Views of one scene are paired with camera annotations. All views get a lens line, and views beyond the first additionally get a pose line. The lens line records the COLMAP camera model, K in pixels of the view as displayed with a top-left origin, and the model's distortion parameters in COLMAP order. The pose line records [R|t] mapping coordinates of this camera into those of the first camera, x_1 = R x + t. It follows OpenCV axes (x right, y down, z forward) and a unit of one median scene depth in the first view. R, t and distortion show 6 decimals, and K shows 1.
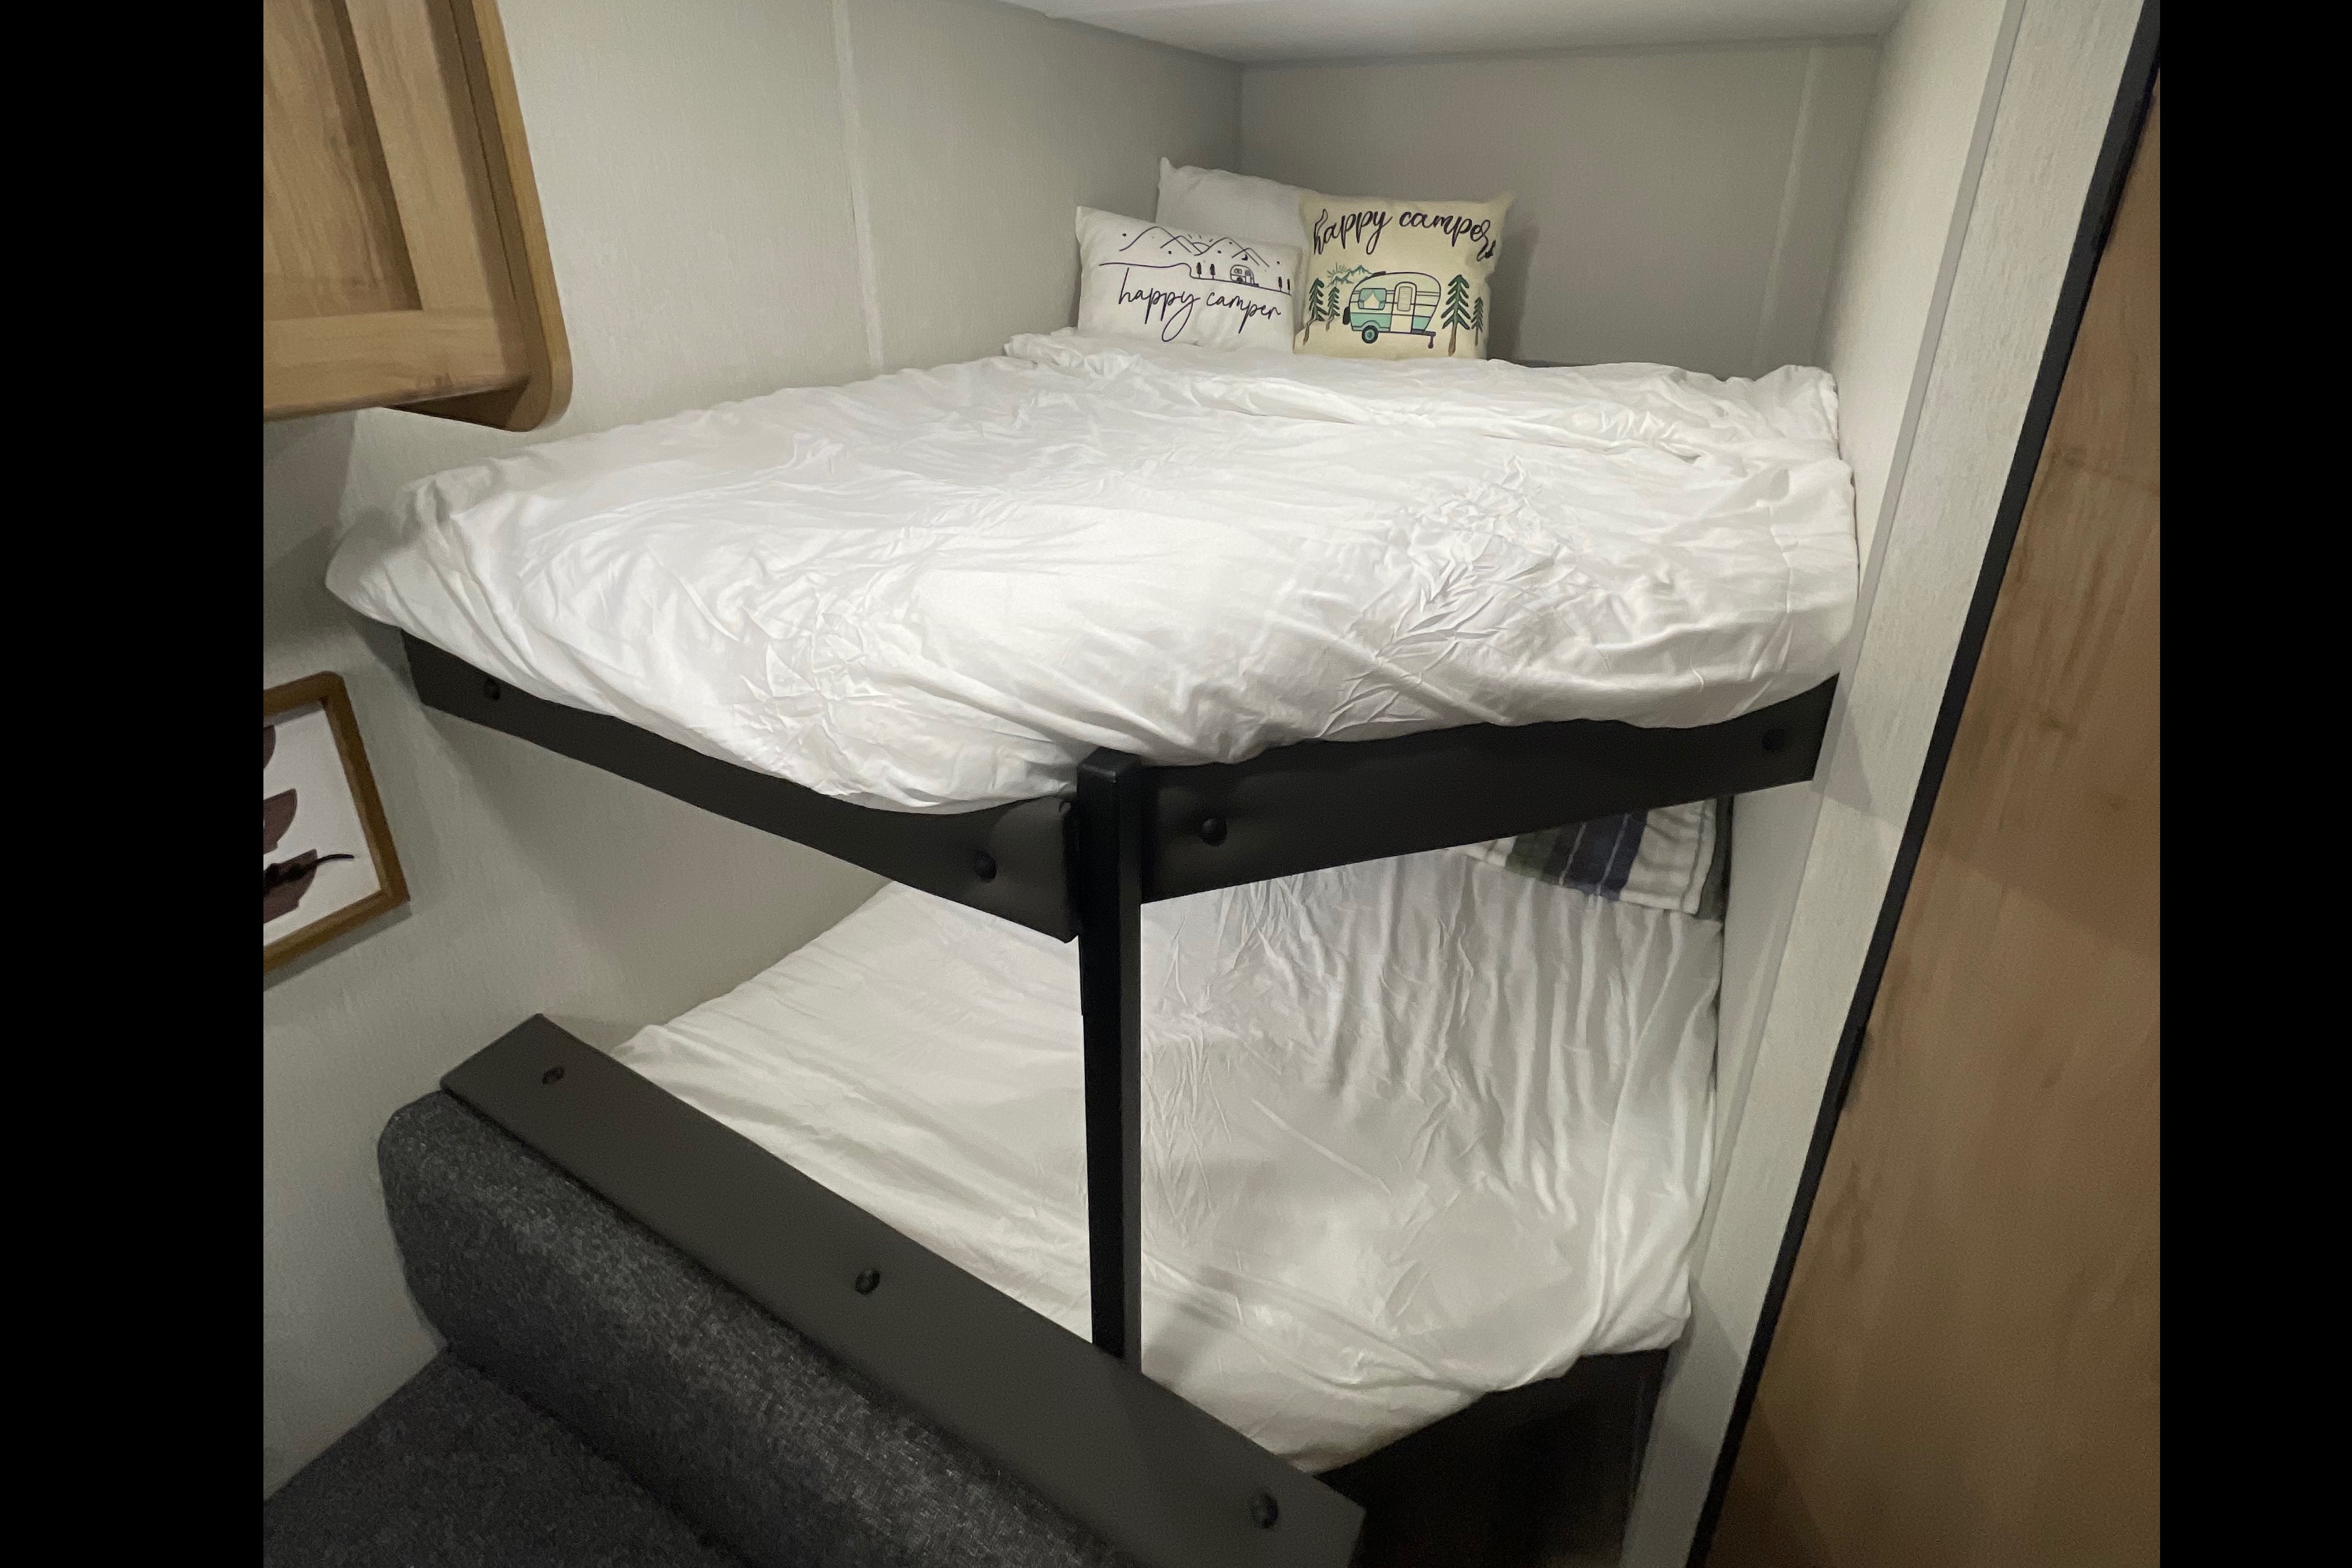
lens RADIAL K [[1037.3, 0, 1211.0], [0, 1037.3, 589.6], [0, 0, 1]] dist [0.001163, -0.000149]
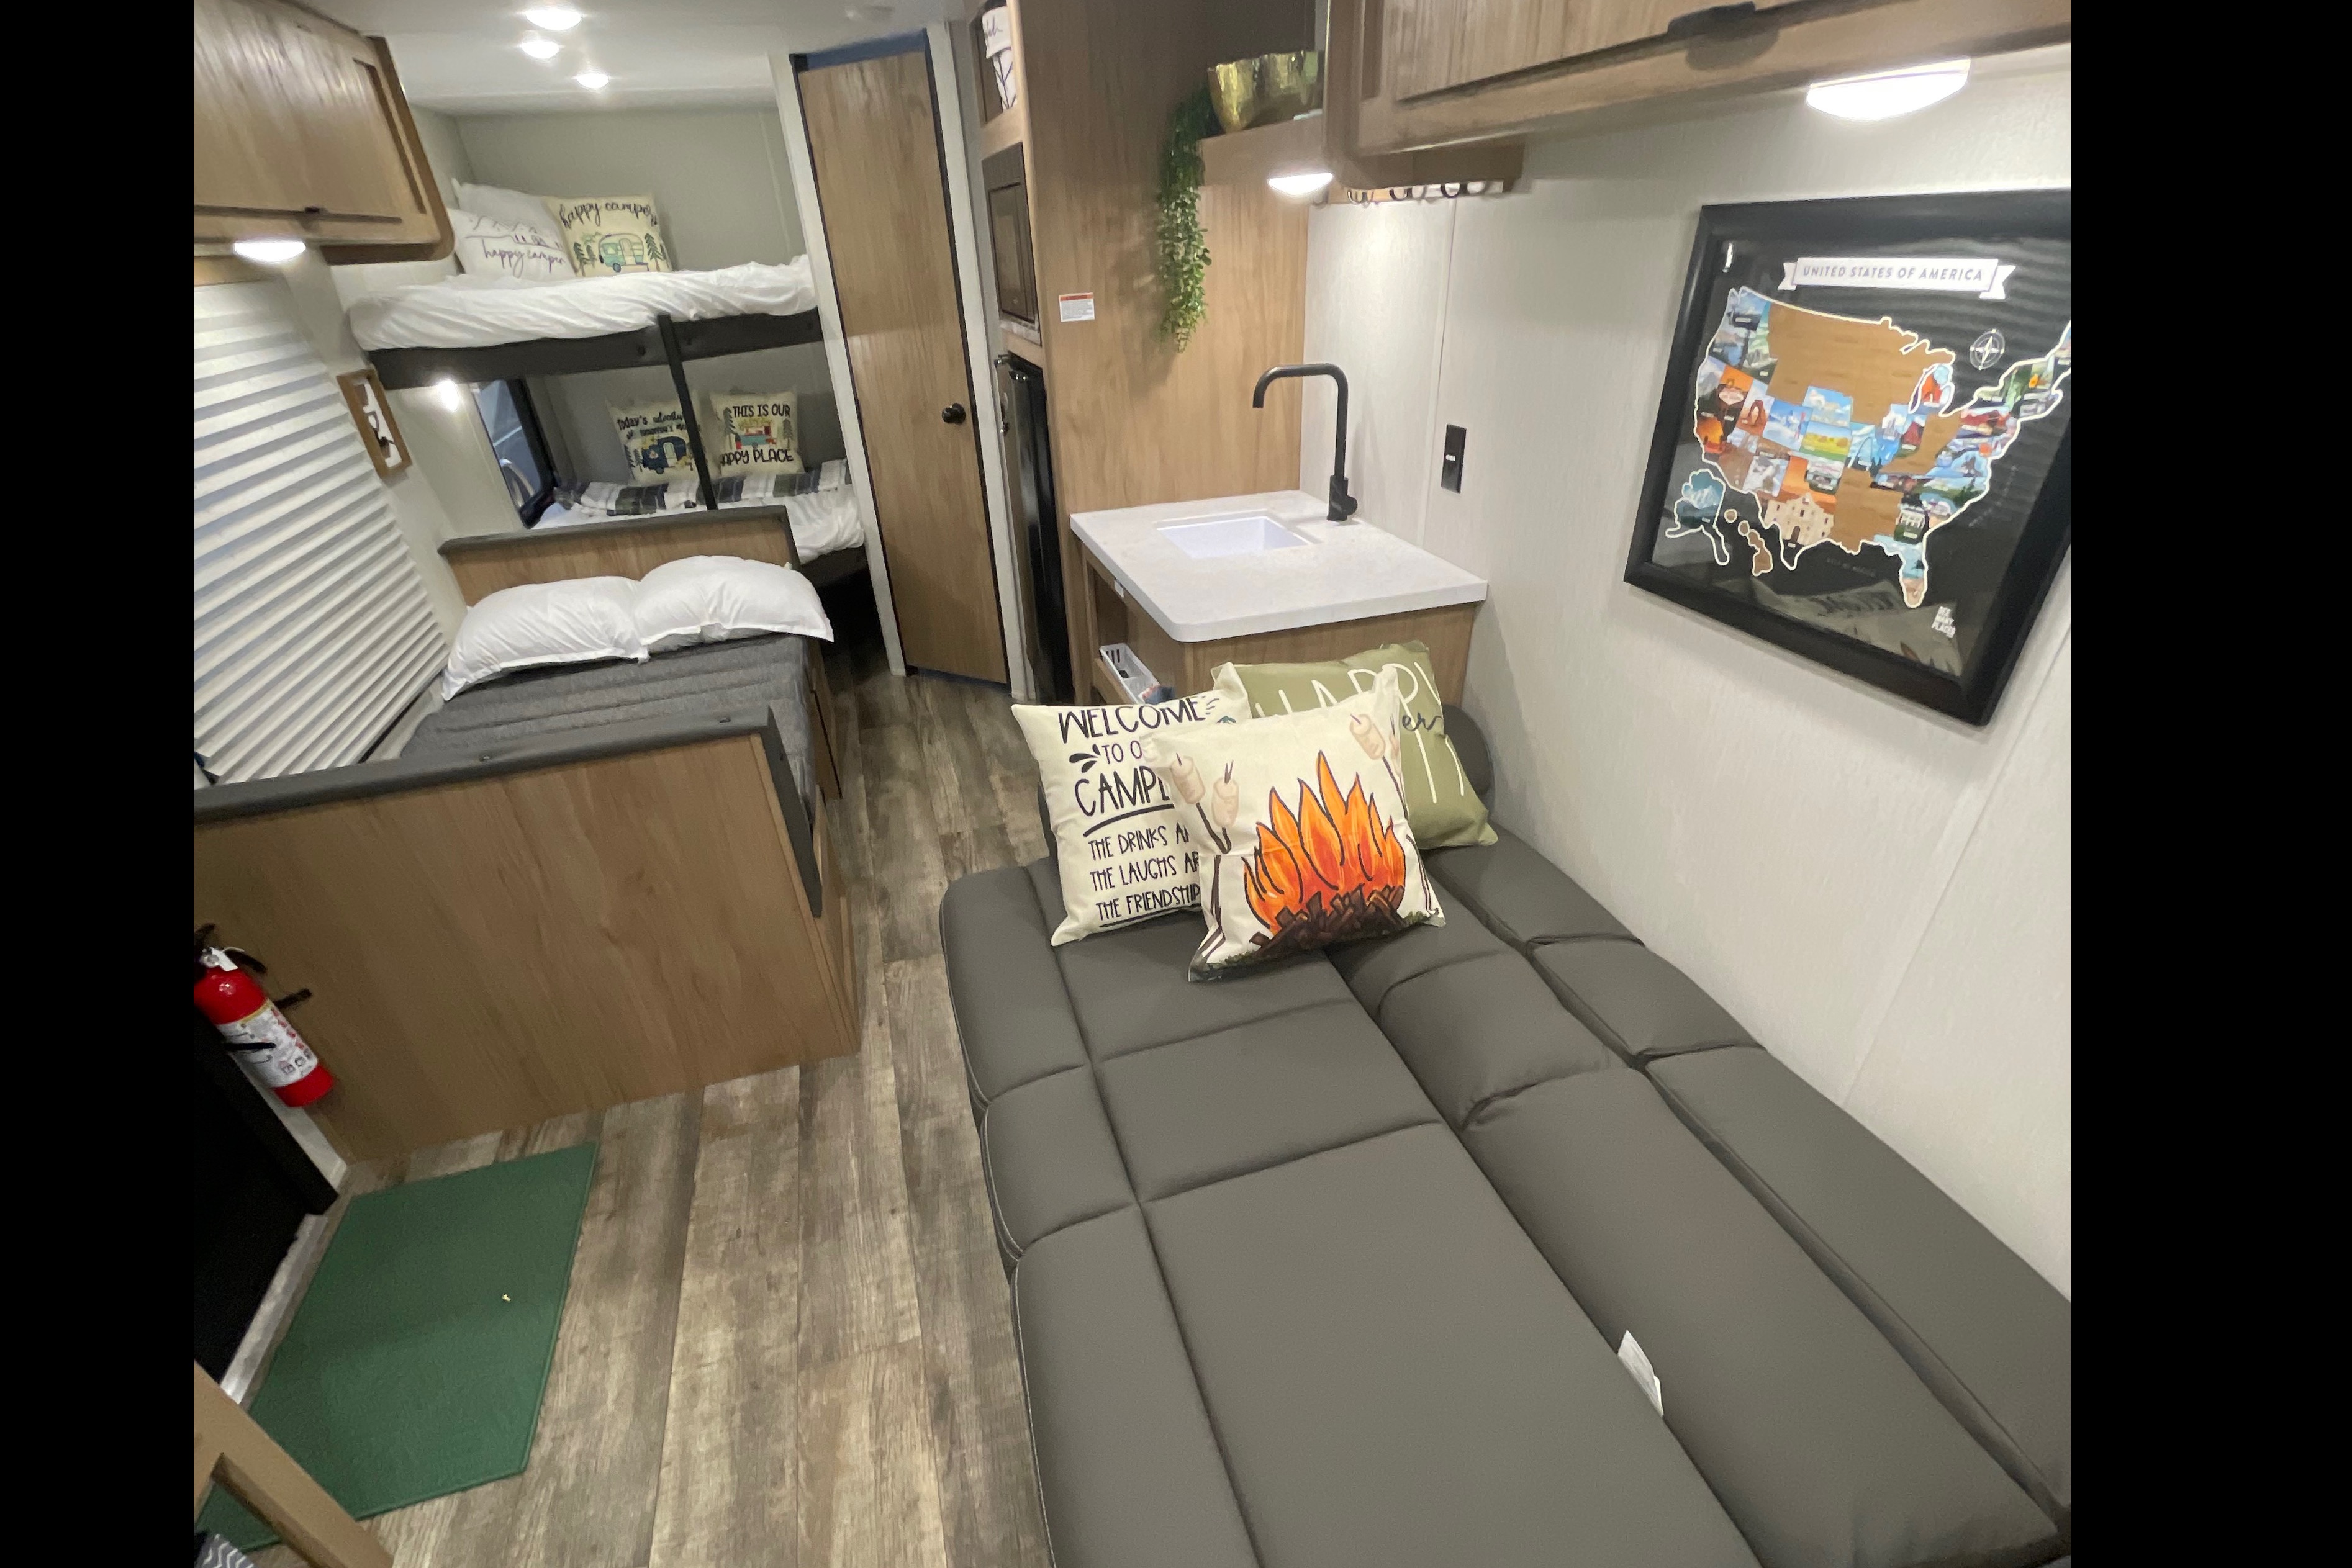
lens RADIAL K [[1016.0, 0, 1147.6], [0, 1016.0, 898.4], [0, 0, 1]] dist [-0.018642, 0.011777]
pose [[0.736034, -0.415159, 0.534693, -0.909981], [0.292306, 0.907345, 0.302129, 0.821656], [-0.610583, -0.066083, 0.789190, -1.829868]]
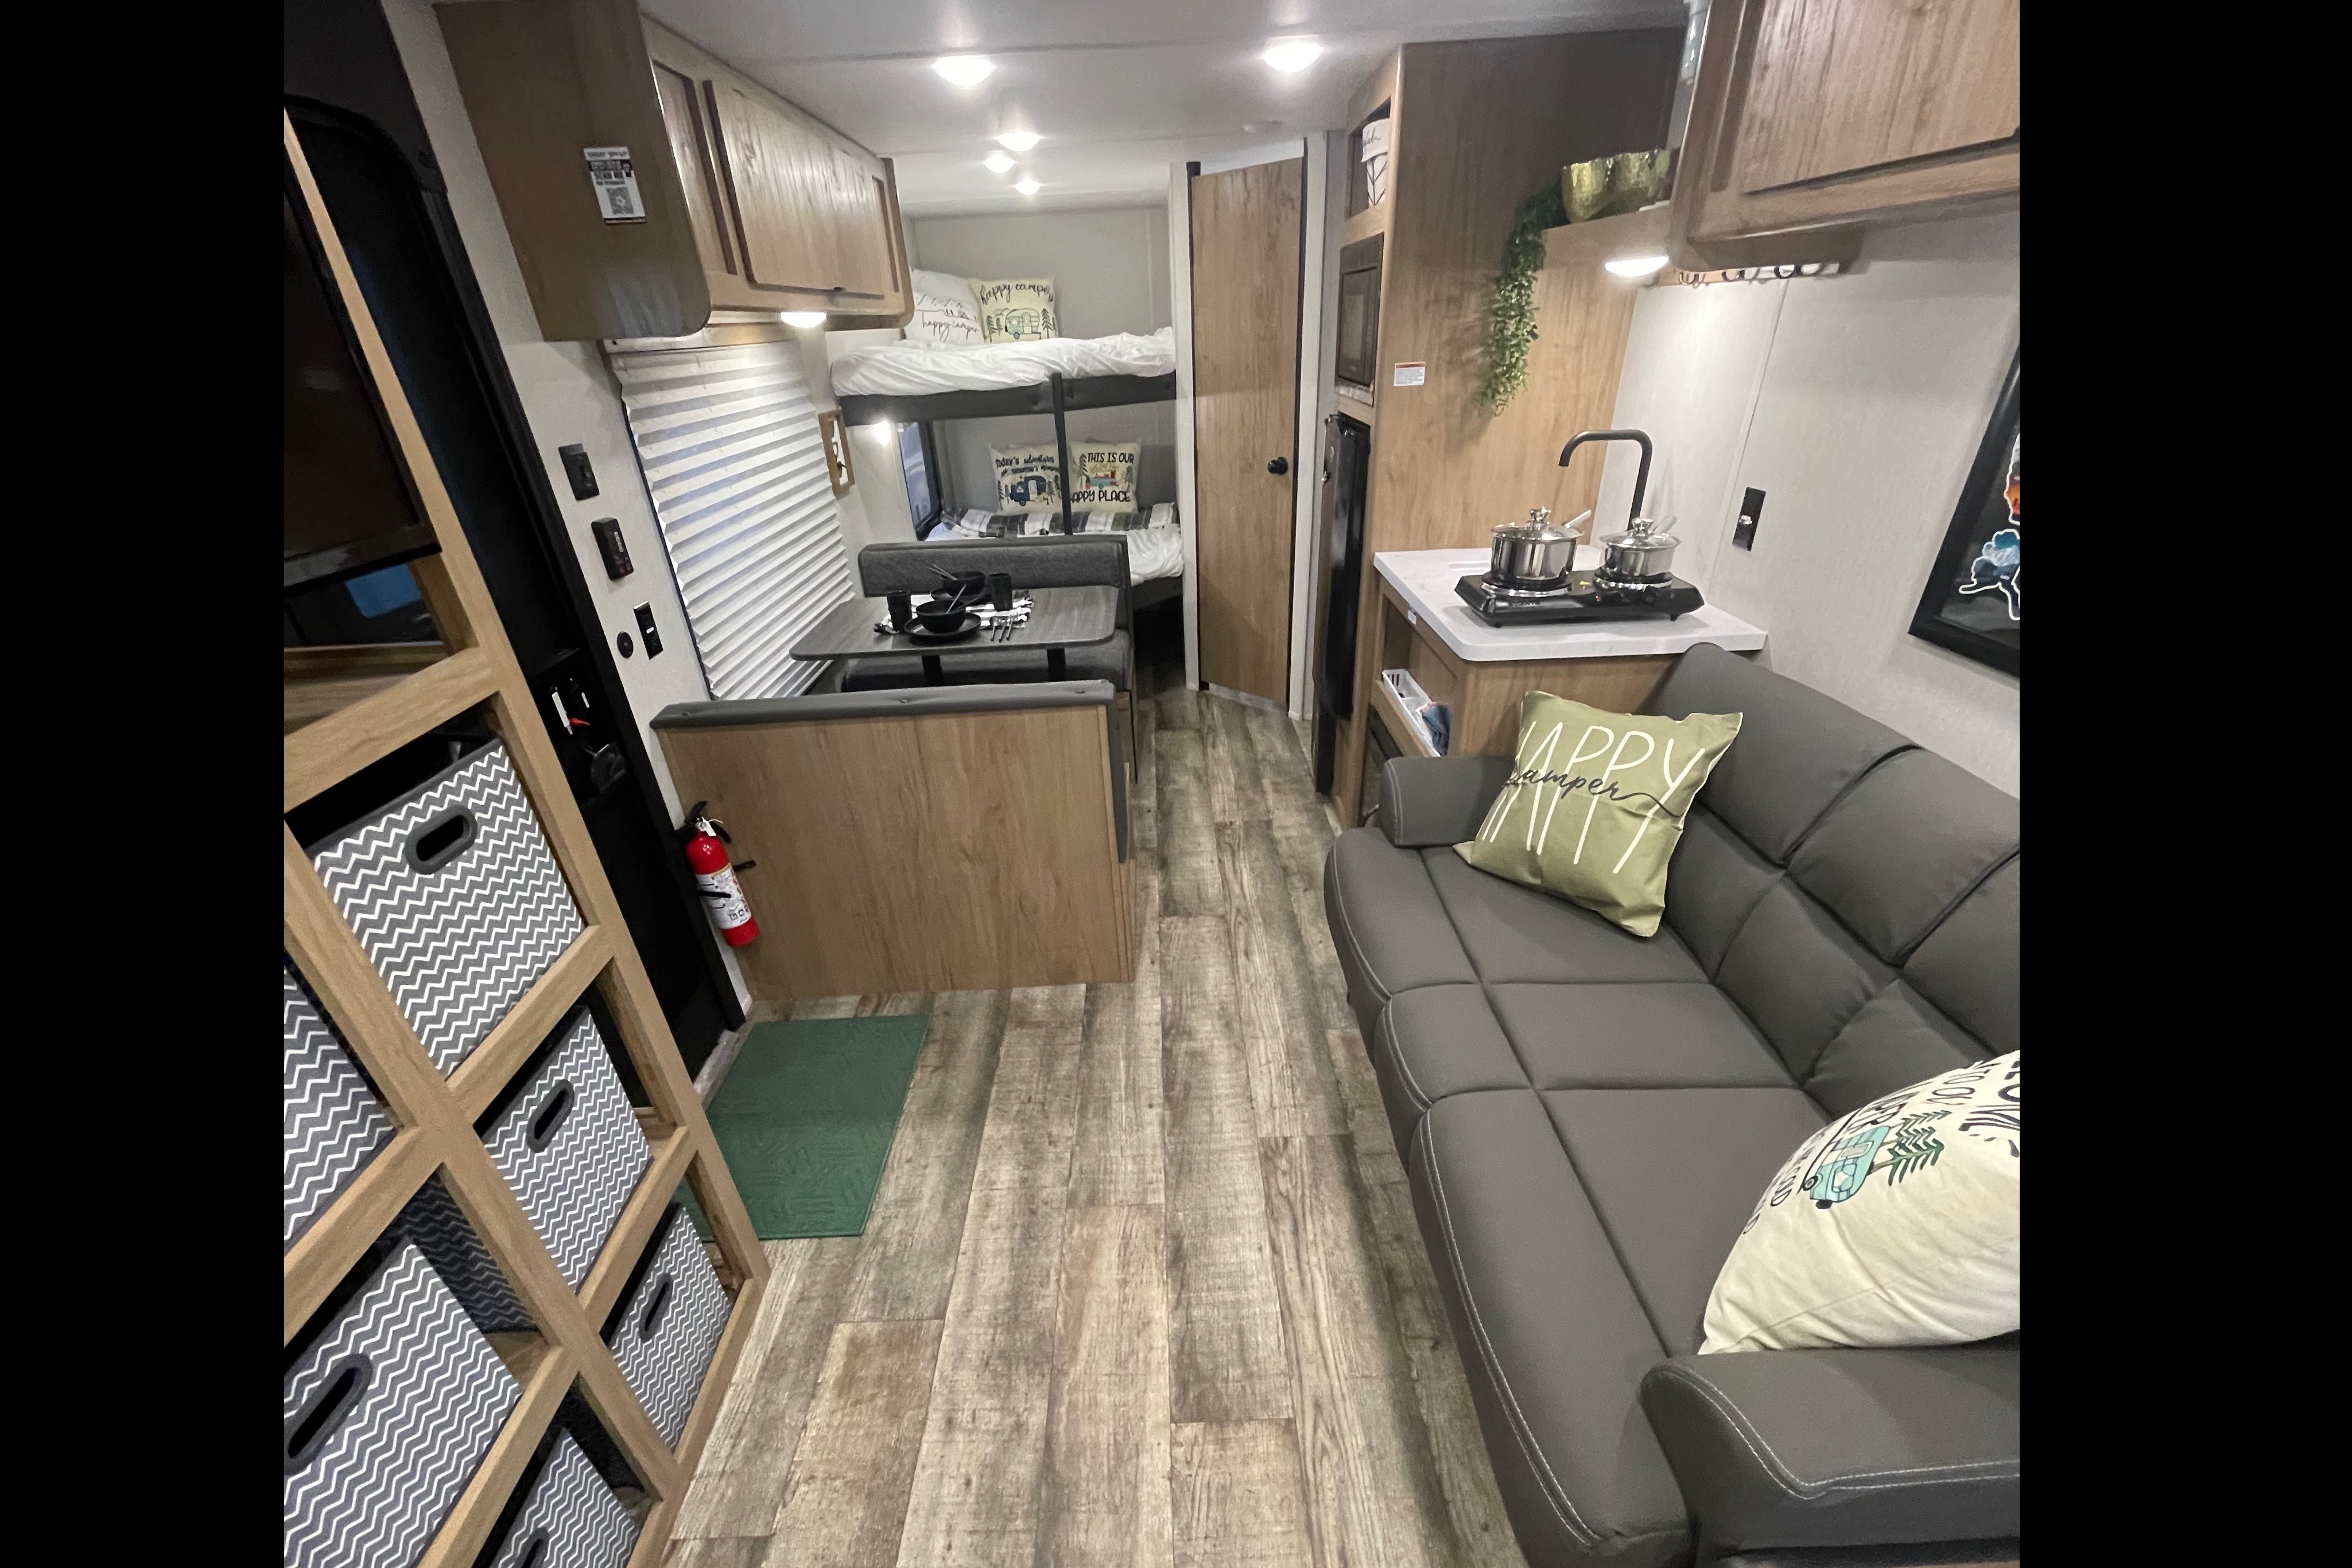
lens RADIAL K [[939.5, 0, 1161.7], [0, 939.5, 901.6], [0, 0, 1]] dist [0.003914, 0.000456]
pose [[0.885165, -0.285592, 0.367314, -1.052335], [0.212824, 0.950548, 0.226195, 0.853794], [-0.413750, -0.122046, 0.902173, -1.918047]]
